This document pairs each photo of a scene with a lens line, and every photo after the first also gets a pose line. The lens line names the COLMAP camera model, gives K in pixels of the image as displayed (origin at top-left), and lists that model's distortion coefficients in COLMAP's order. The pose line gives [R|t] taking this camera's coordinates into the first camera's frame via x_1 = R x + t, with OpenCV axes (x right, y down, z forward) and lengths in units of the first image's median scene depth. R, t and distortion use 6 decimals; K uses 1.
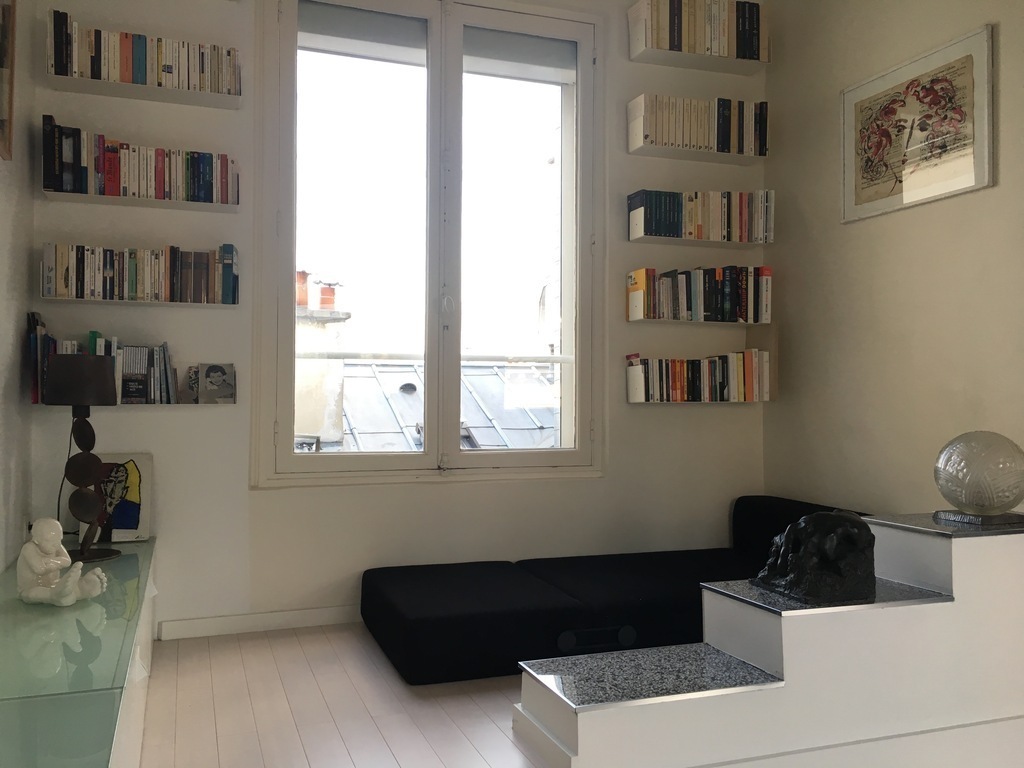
lens RADIAL K [[883.9, 0, 510.4], [0, 883.9, 383.8], [0, 0, 1]] dist [0.064648, -0.052025]
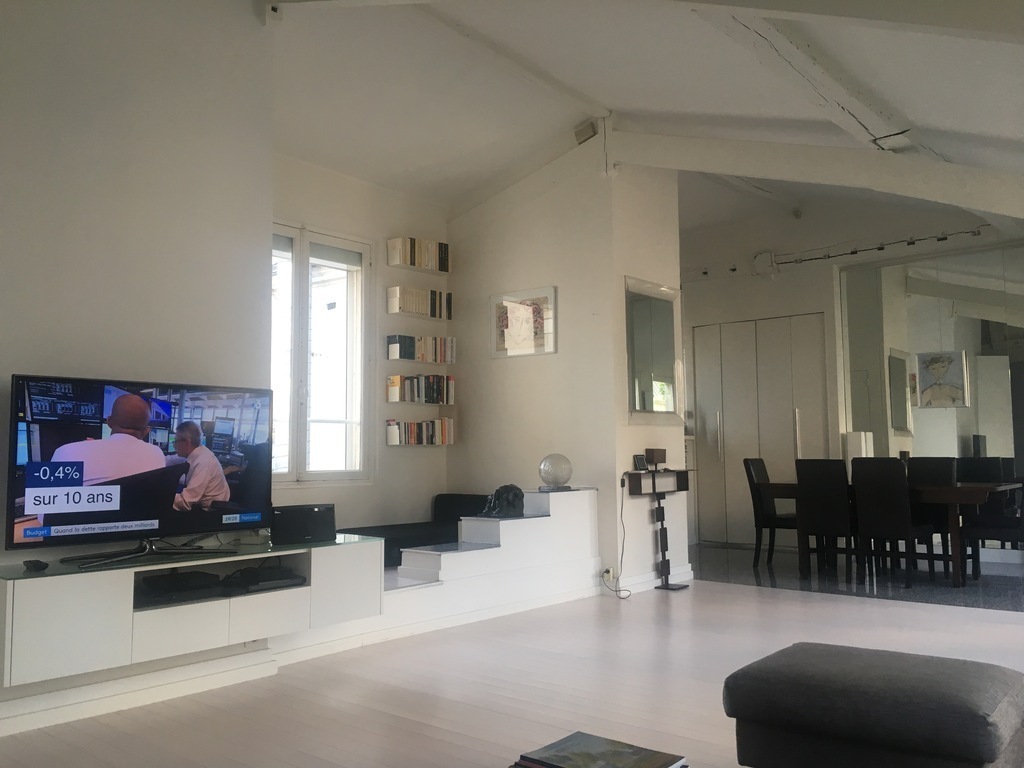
lens RADIAL K [[883.9, 0, 513.5], [0, 883.9, 385.9], [0, 0, 1]] dist [0.064648, -0.052025]
pose [[0.866850, 0.032356, 0.497519, -0.578950], [0.000766, 0.997804, -0.066226, 0.020467], [-0.498569, 0.057789, 0.864922, -0.775004]]
